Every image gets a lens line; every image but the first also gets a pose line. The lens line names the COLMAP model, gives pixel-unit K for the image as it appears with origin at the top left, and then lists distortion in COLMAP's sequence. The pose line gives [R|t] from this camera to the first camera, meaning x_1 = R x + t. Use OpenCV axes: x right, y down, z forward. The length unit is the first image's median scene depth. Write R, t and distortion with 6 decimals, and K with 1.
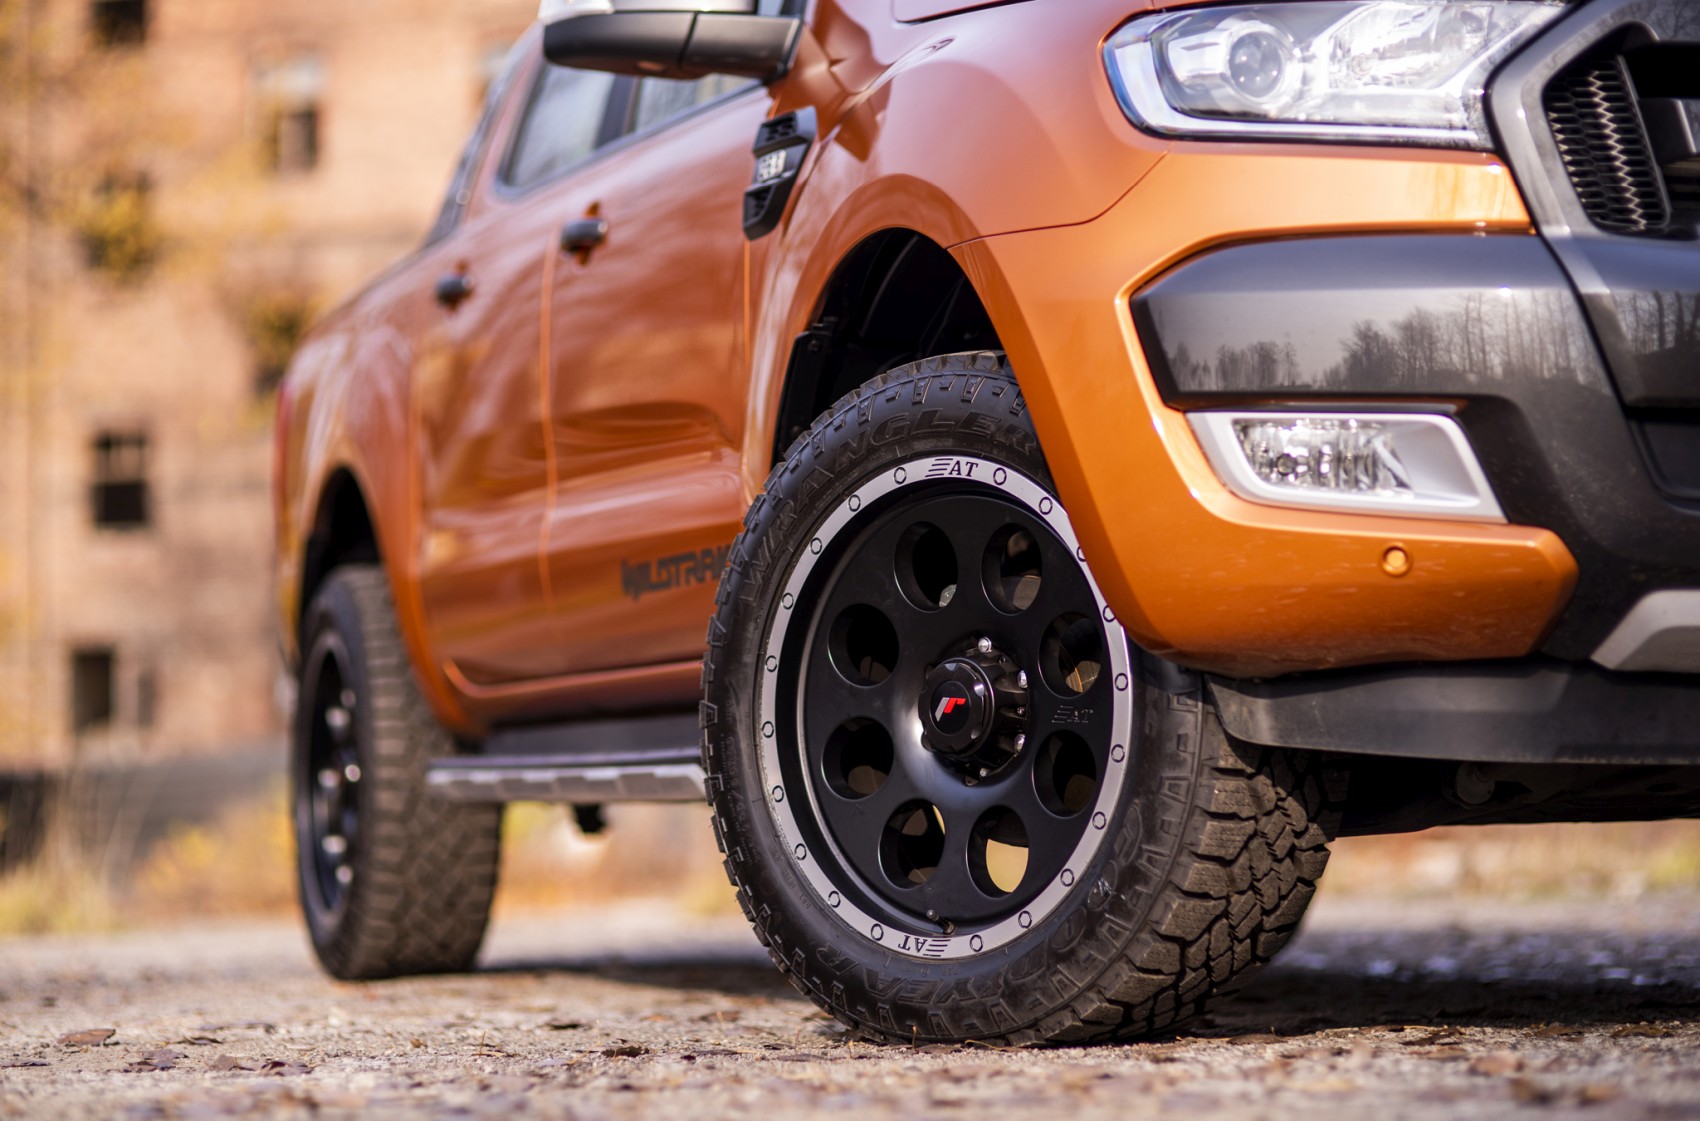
lens RADIAL K [[3828.3, 0, 850.0], [0, 3828.3, 560.5], [0, 0, 1]] dist [-0.034525, -0.033400]
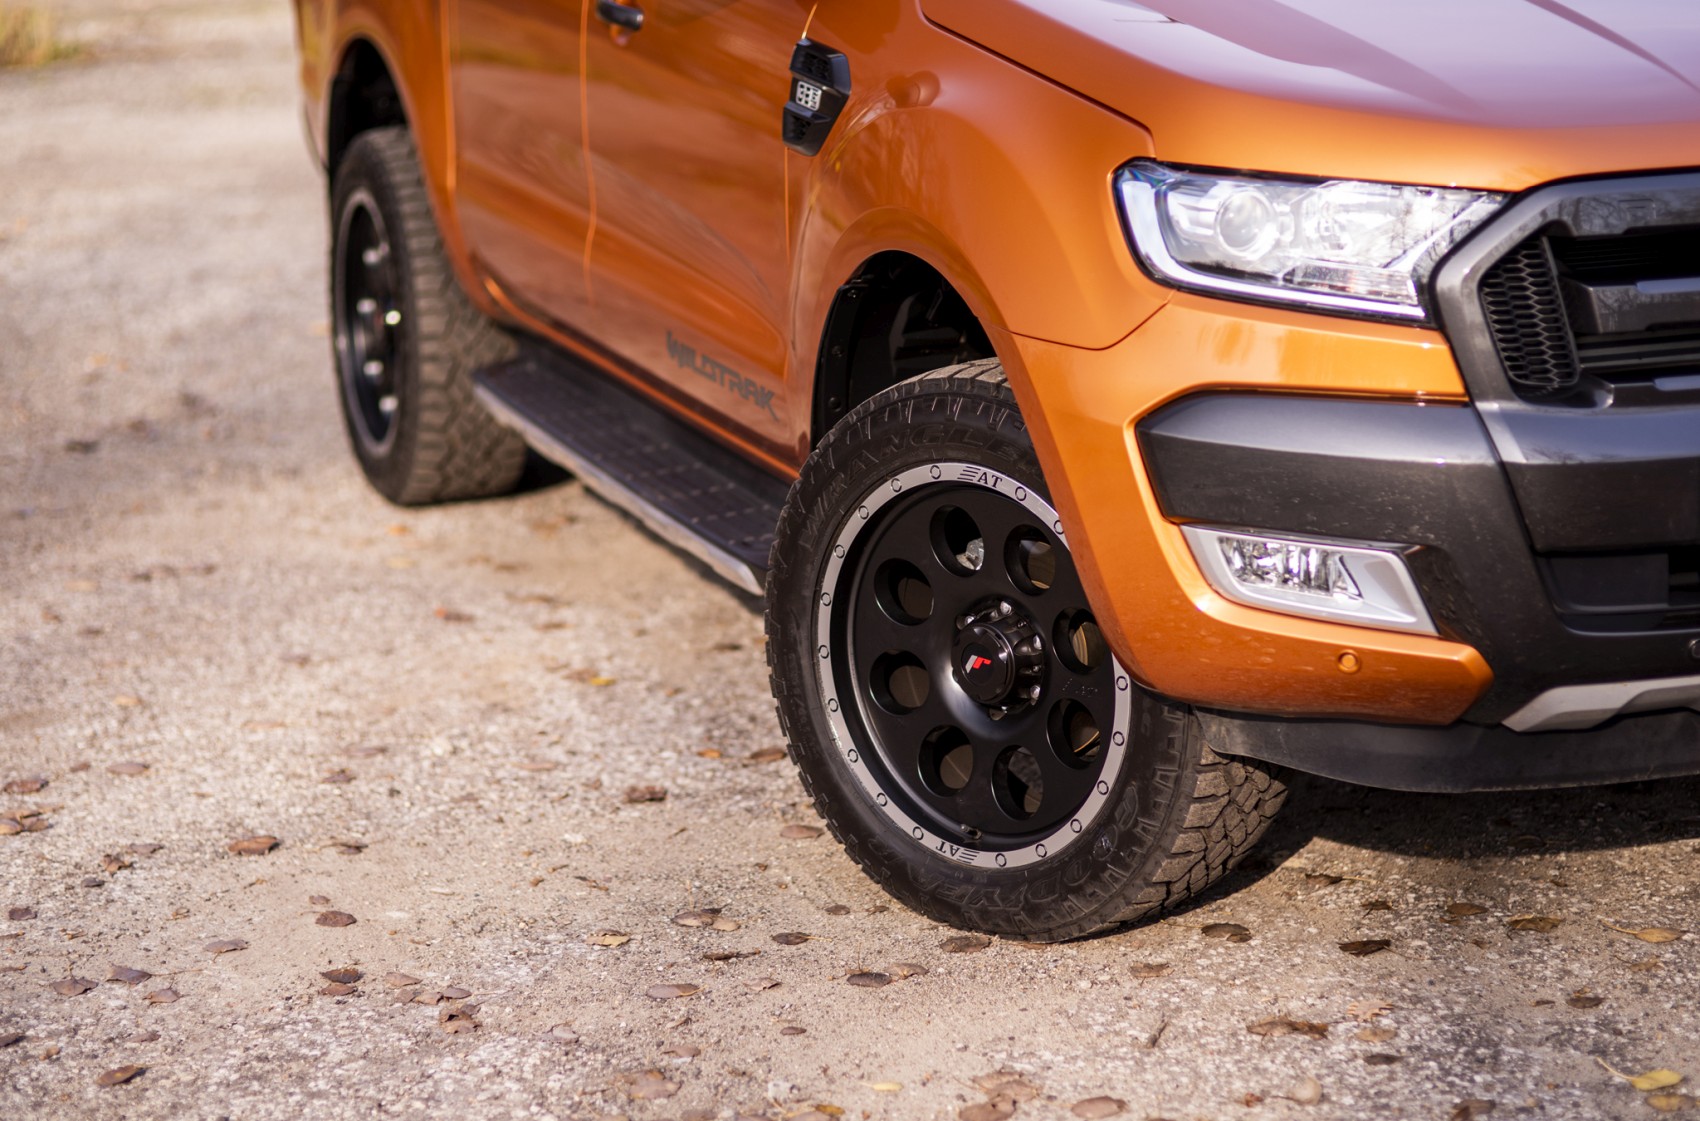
lens RADIAL K [[3828.3, 0, 850.0], [0, 3828.3, 560.5], [0, 0, 1]] dist [-0.034525, -0.033400]
pose [[0.999680, -0.015092, 0.020322, -0.040804], [0.009131, 0.963764, 0.266600, -0.334406], [-0.023609, -0.266329, 0.963593, -0.173286]]
